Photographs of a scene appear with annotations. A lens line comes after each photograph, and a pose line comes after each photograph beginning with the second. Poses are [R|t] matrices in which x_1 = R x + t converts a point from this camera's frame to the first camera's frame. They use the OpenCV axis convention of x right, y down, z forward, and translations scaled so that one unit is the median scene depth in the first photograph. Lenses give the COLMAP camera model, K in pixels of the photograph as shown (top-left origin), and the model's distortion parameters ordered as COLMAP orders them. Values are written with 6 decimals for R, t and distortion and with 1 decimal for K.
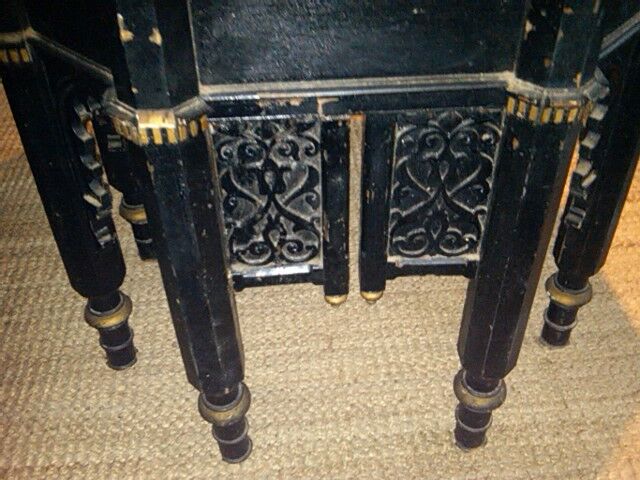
lens RADIAL K [[699.4, 0, 320.0], [0, 699.4, 240.0], [0, 0, 1]] dist [0.044236, -0.335888]
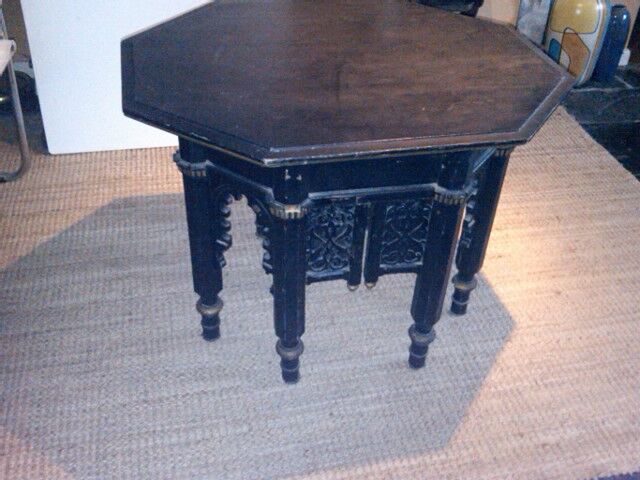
lens RADIAL K [[699.4, 0, 320.0], [0, 699.4, 240.0], [0, 0, 1]] dist [0.044236, -0.335888]
pose [[0.989885, -0.035117, 0.137454, -0.379098], [0.040379, 0.998547, -0.035684, 0.017895], [-0.136001, 0.040873, 0.989865, -1.089366]]
